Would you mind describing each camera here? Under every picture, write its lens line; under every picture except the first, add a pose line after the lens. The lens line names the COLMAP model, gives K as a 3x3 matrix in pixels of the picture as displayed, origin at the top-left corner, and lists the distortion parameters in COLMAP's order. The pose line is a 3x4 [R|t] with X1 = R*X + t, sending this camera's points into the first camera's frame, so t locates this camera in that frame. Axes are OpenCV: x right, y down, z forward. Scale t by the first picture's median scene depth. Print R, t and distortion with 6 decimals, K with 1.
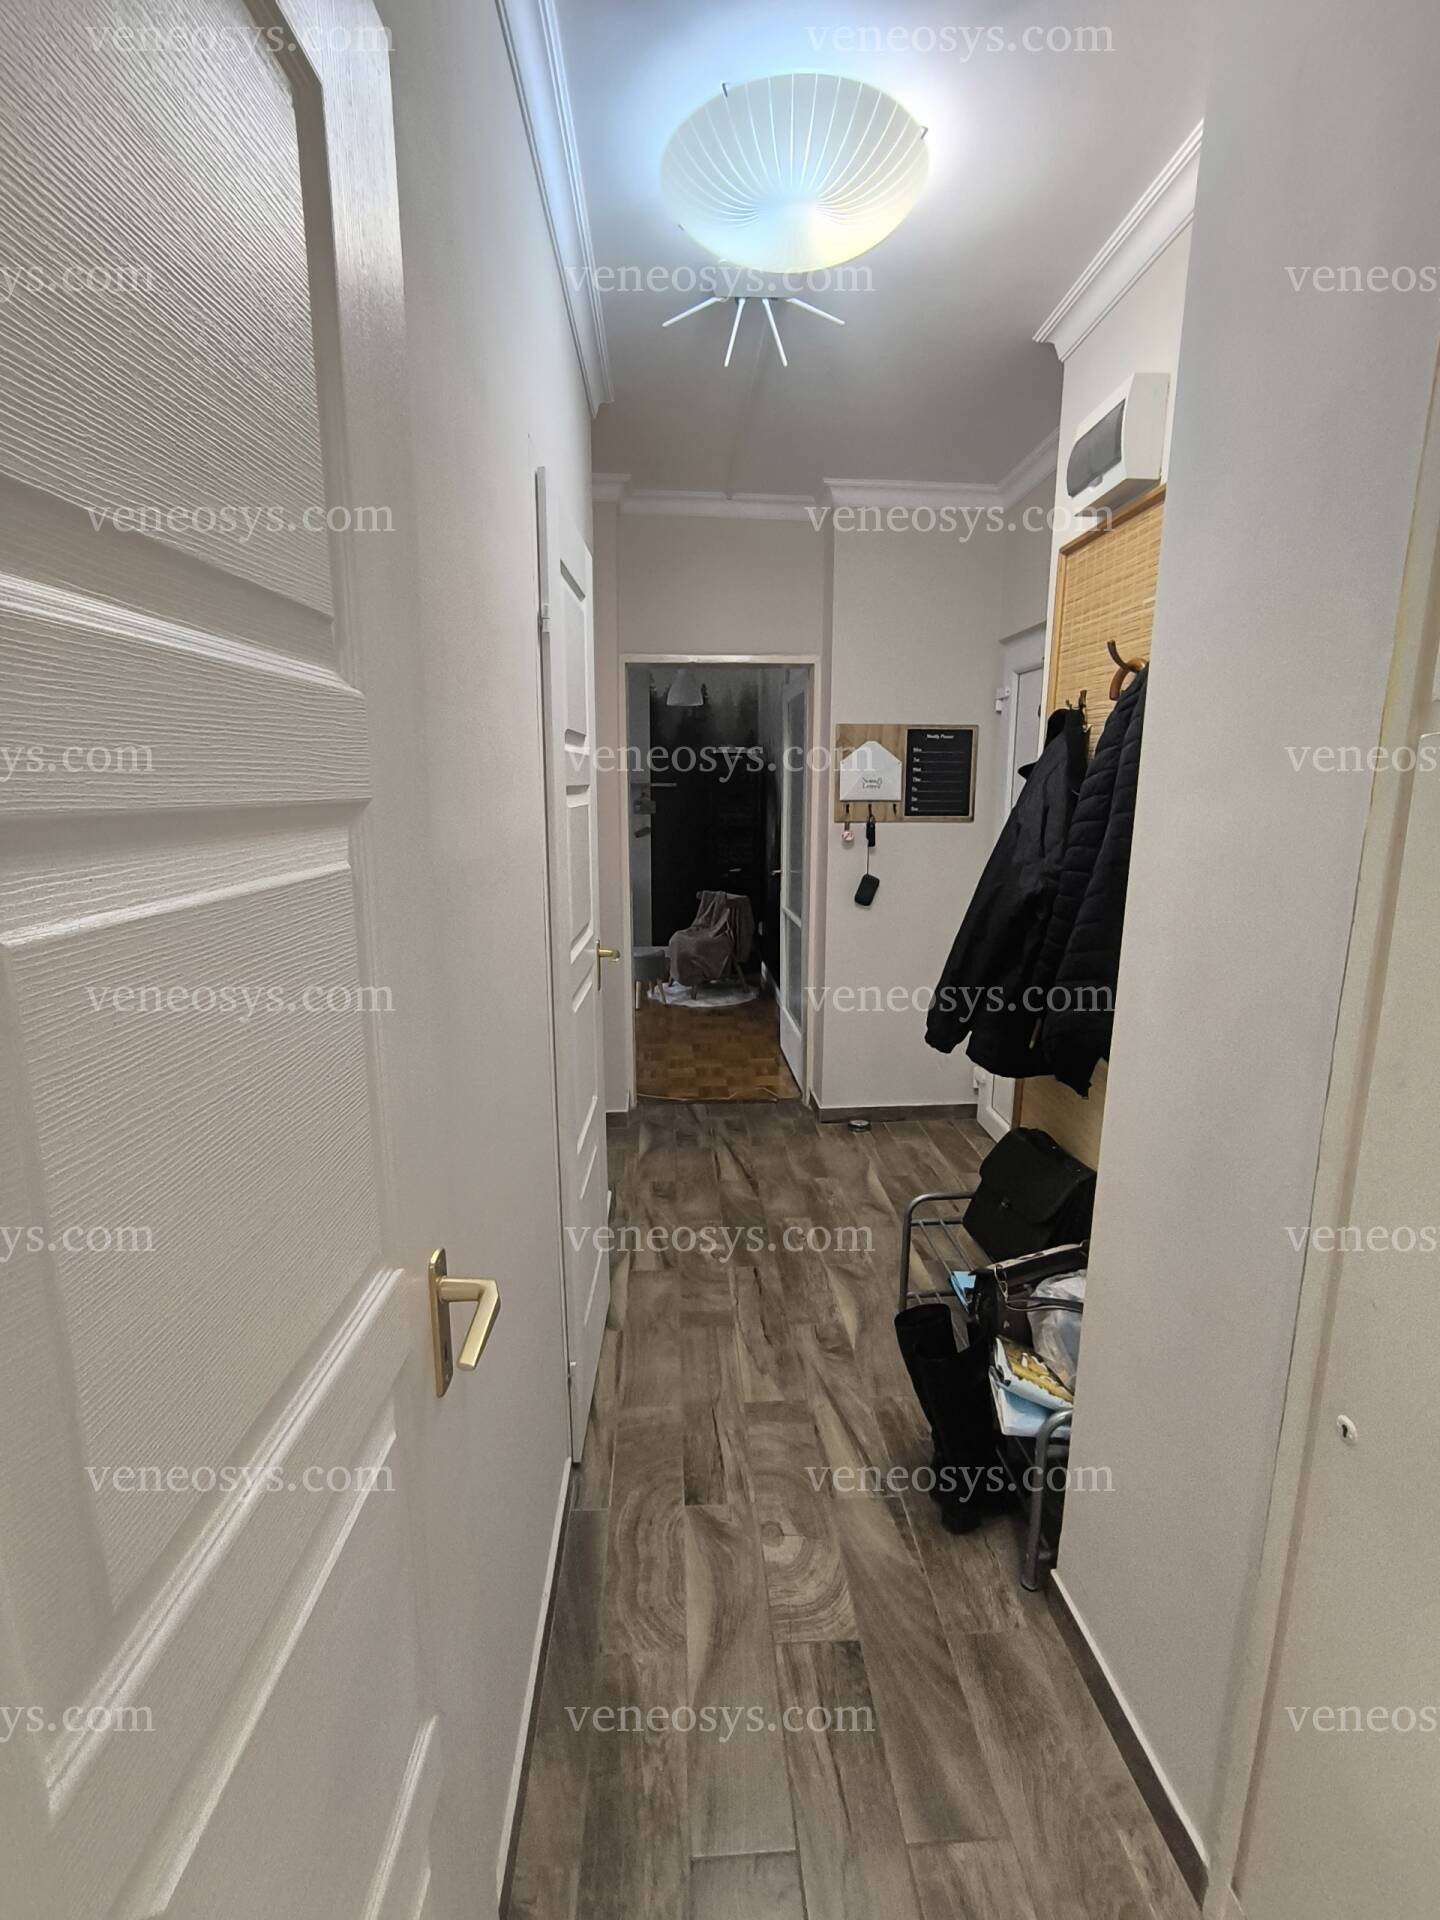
lens RADIAL K [[871.6, 0, 725.9], [0, 871.6, 962.6], [0, 0, 1]] dist [-0.012636, 0.004705]
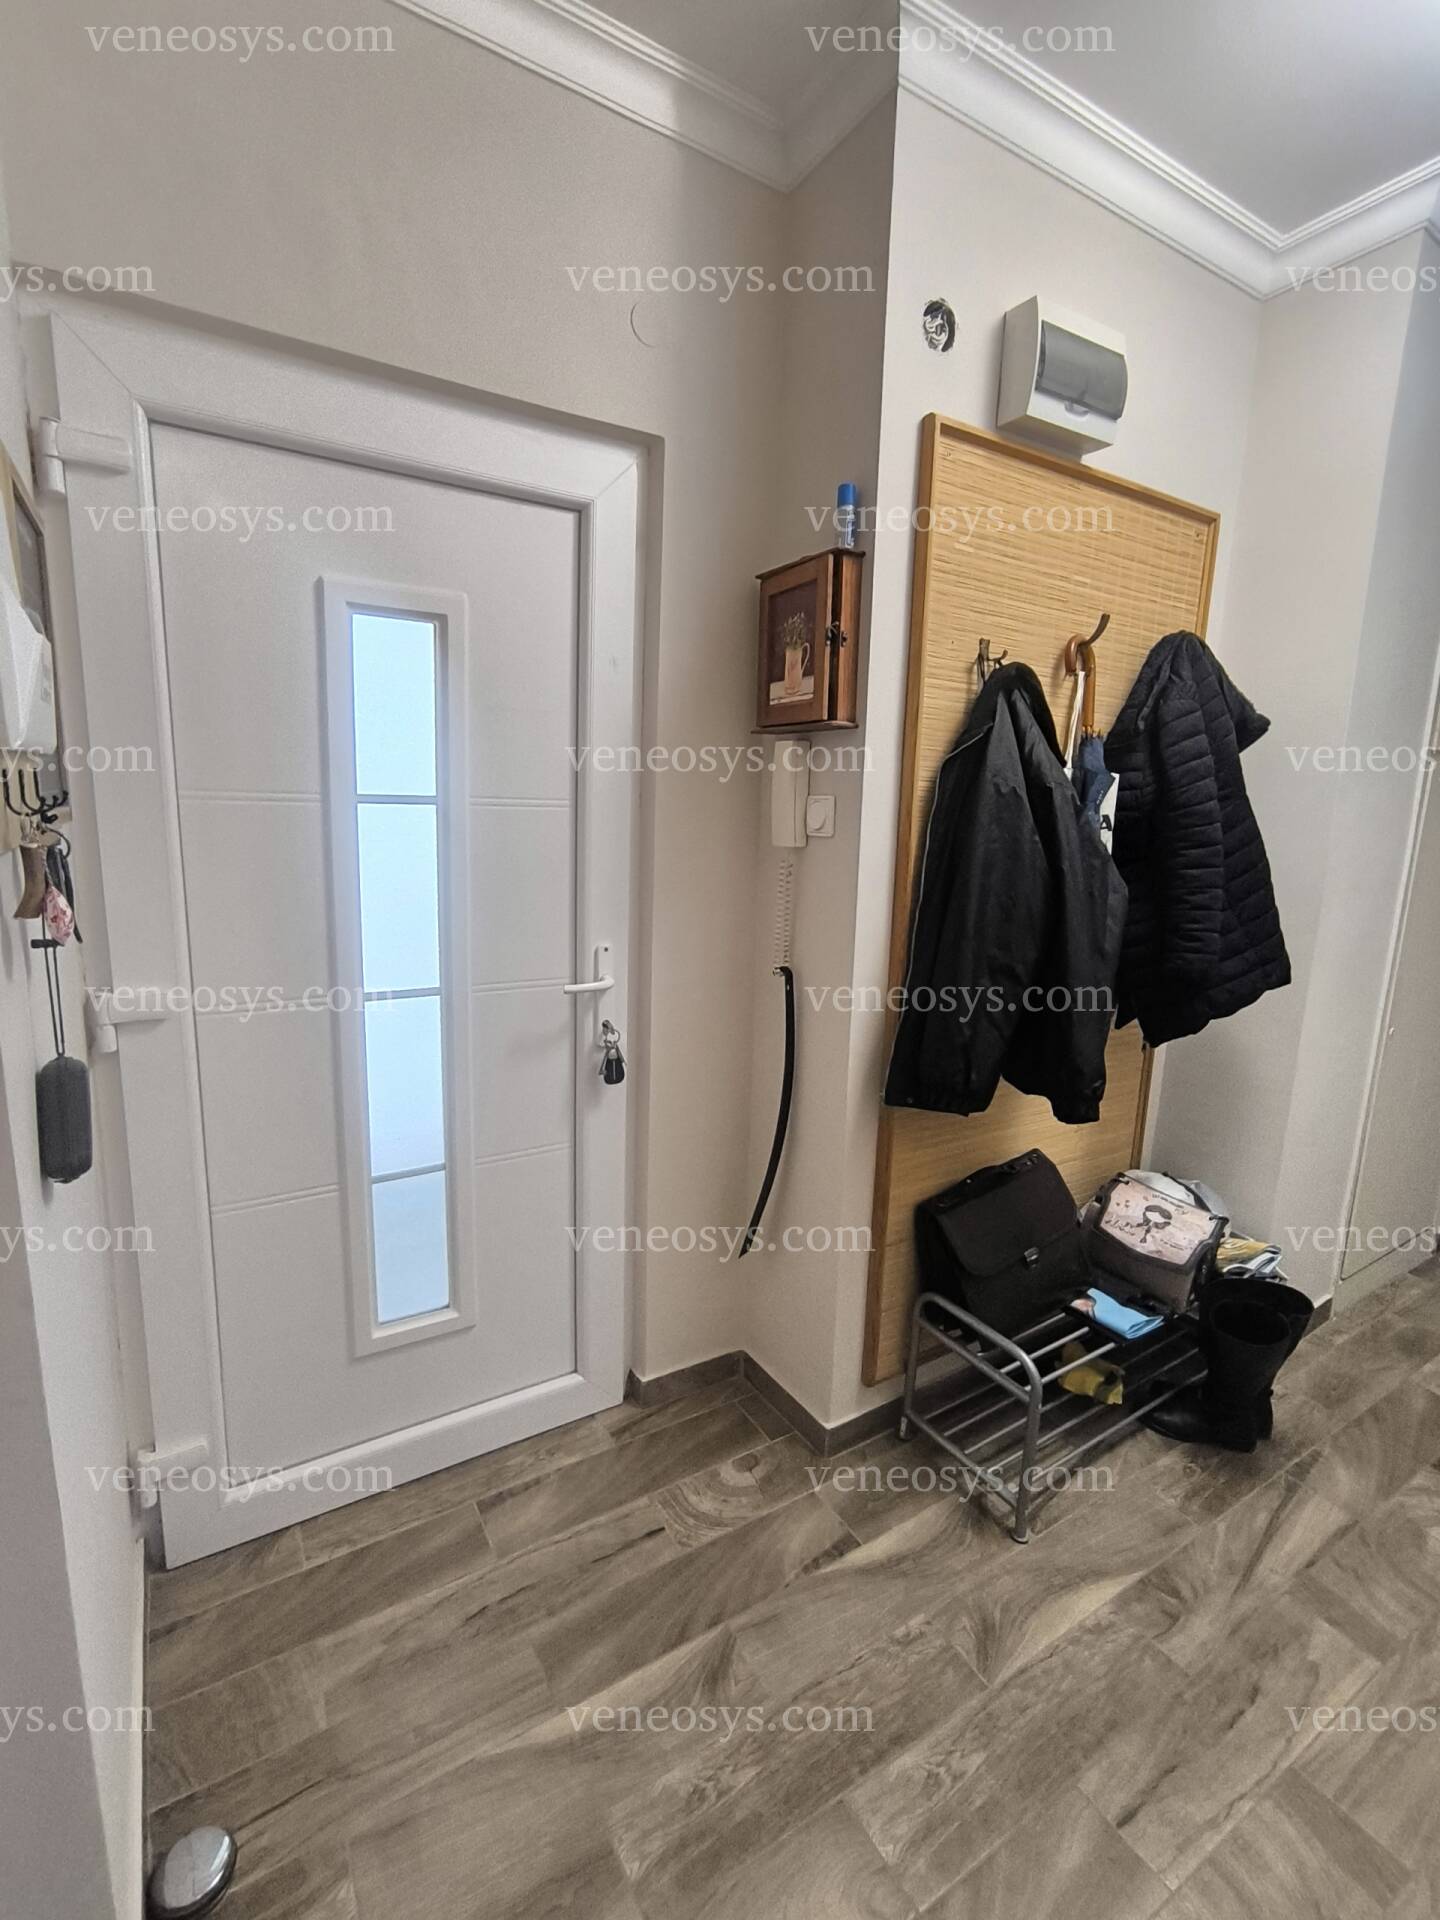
lens RADIAL K [[871.6, 0, 720.7], [0, 871.6, 960.1], [0, 0, 1]] dist [-0.012636, 0.004705]
pose [[-0.471060, -0.180189, 0.863501, -0.190671], [0.146149, 0.949442, 0.277850, -0.245348], [-0.869910, 0.257084, -0.420909, 1.381012]]
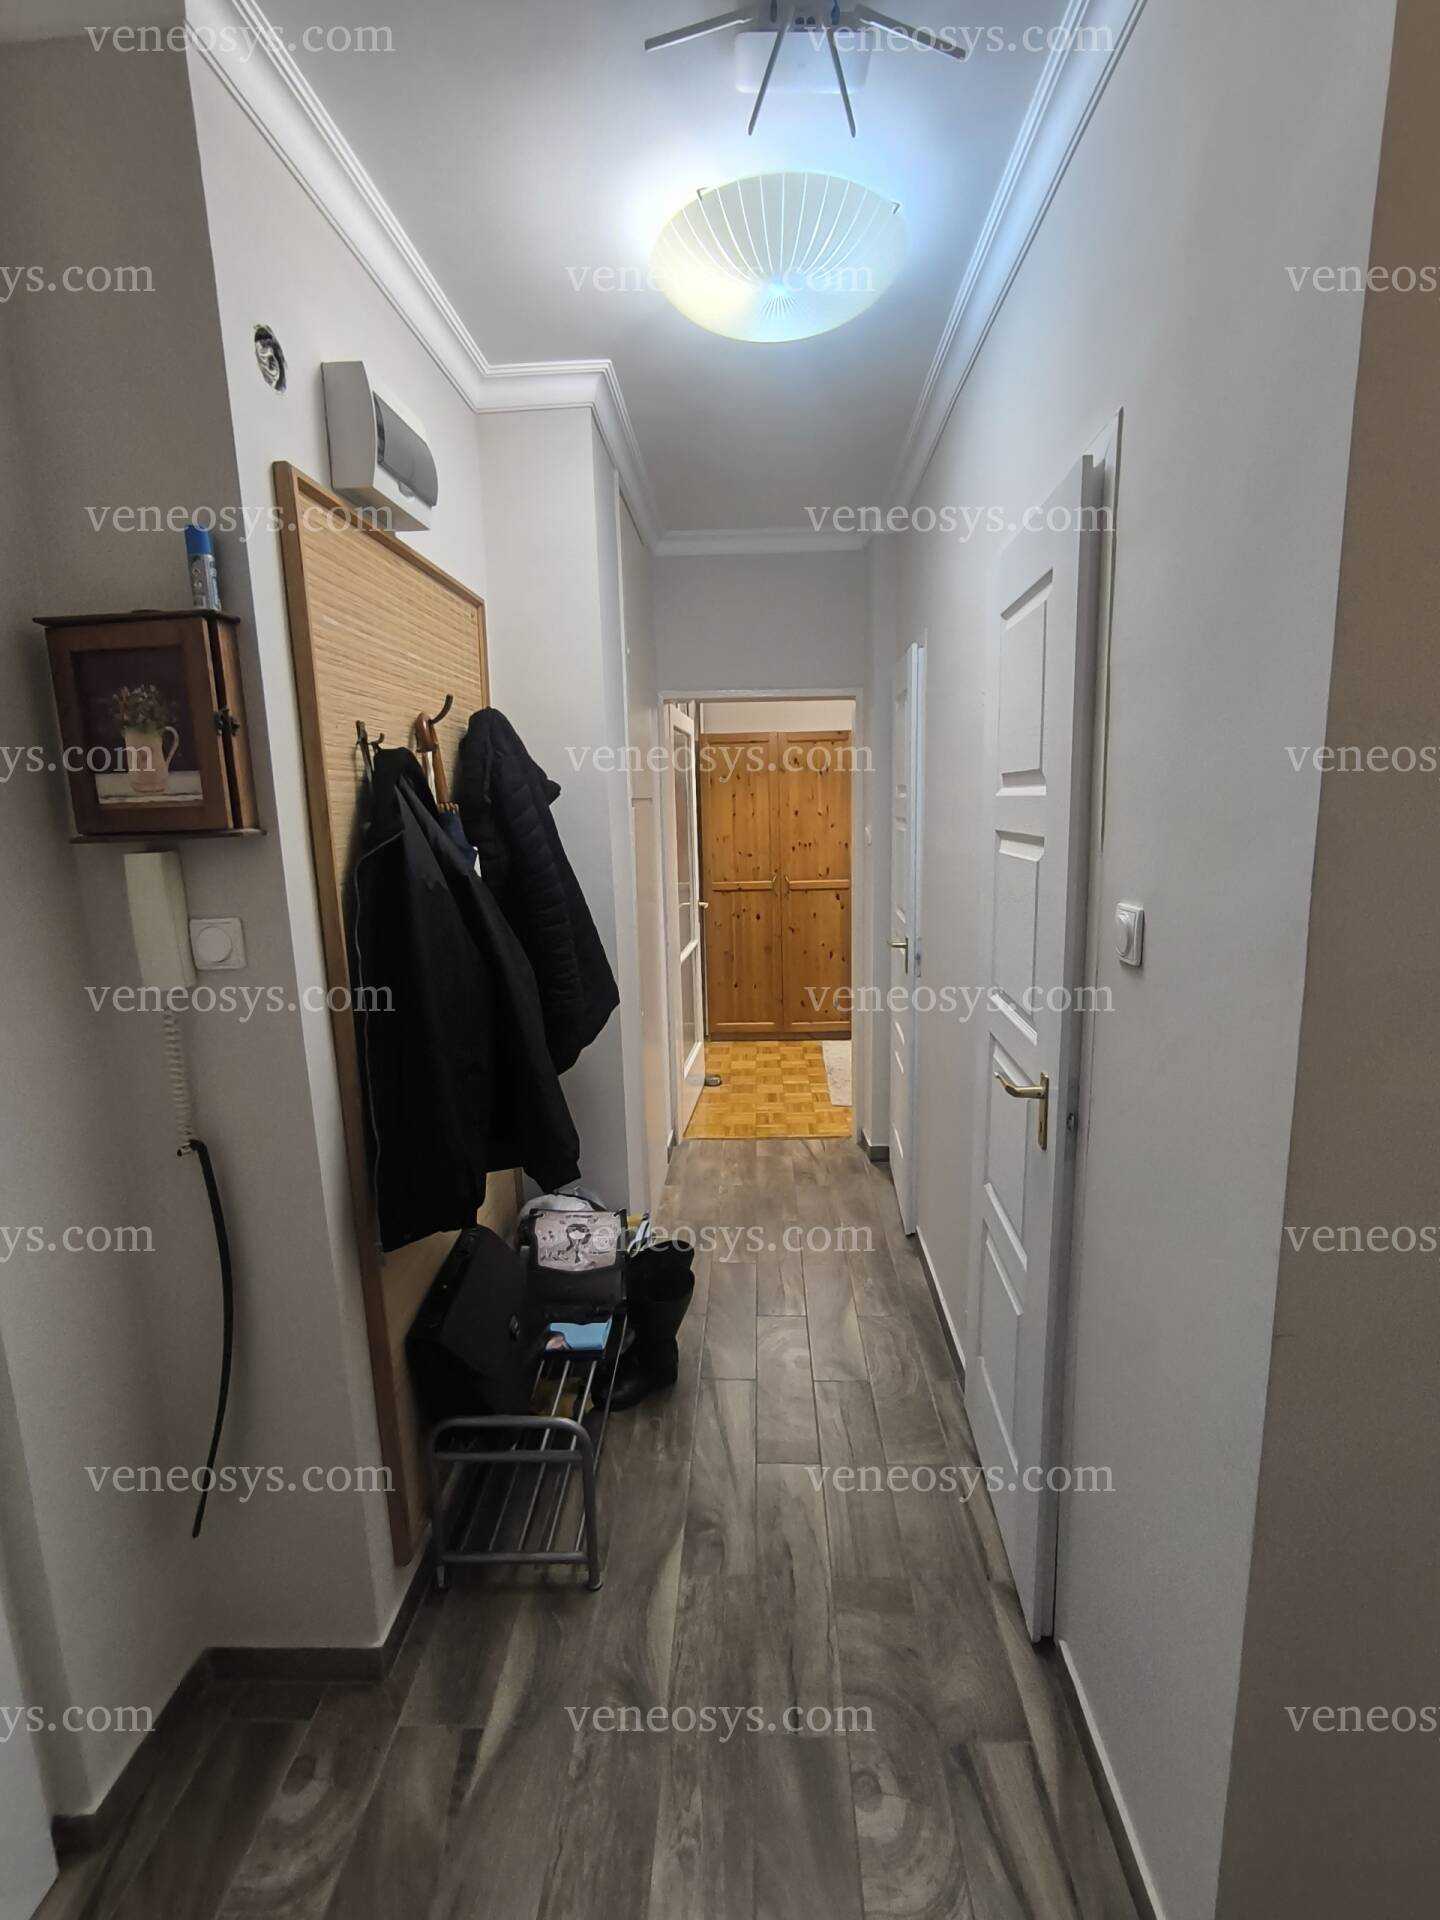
lens RADIAL K [[871.6, 0, 731.2], [0, 871.6, 959.7], [0, 0, 1]] dist [-0.012636, 0.004705]
pose [[-0.995222, 0.005614, 0.097475, 0.020422], [0.041996, 0.925888, 0.375456, -0.327037], [-0.088143, 0.377755, -0.921701, 1.457445]]
